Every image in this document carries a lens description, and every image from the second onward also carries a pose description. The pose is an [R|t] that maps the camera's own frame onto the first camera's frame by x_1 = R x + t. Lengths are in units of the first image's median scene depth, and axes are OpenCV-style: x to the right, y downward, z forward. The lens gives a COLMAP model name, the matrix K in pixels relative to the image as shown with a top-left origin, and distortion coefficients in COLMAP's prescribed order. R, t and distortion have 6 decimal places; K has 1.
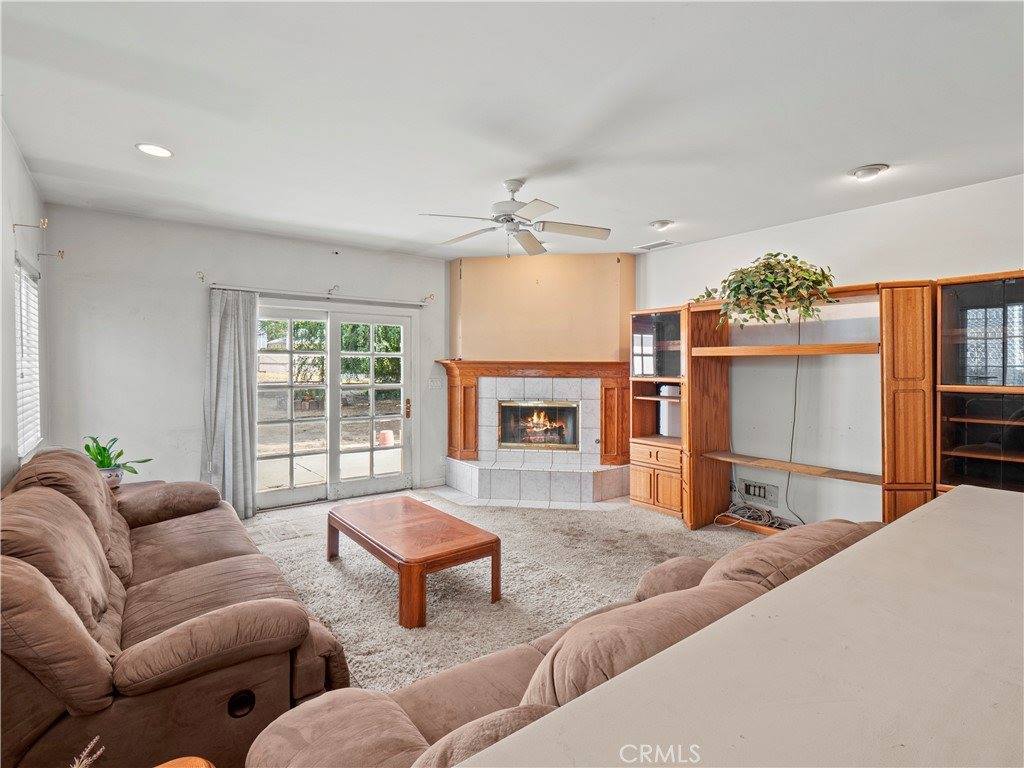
lens RADIAL K [[510.6, 0, 512.1], [0, 510.6, 382.2], [0, 0, 1]] dist [0.002084, -0.008360]
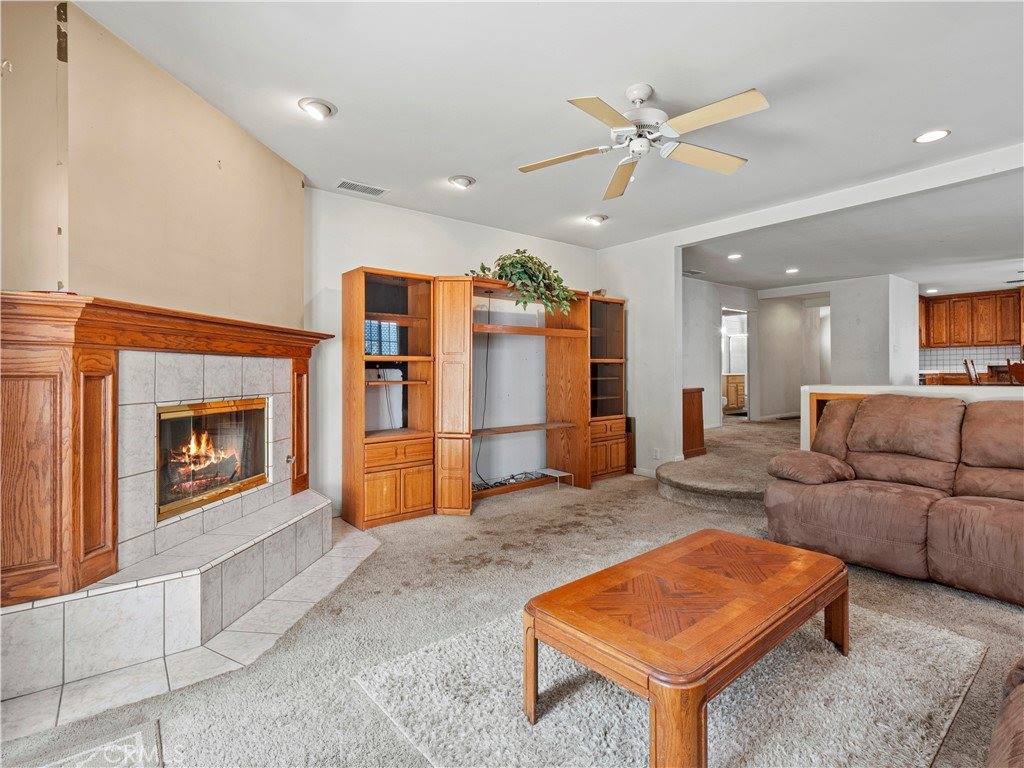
lens RADIAL K [[510.6, 0, 512.1], [0, 510.6, 382.2], [0, 0, 1]] dist [0.002084, -0.008360]
pose [[-0.042947, -0.021603, 0.998844, -0.469663], [0.043378, 0.998783, 0.023467, 0.017812], [-0.998135, 0.044336, -0.041958, 0.748287]]
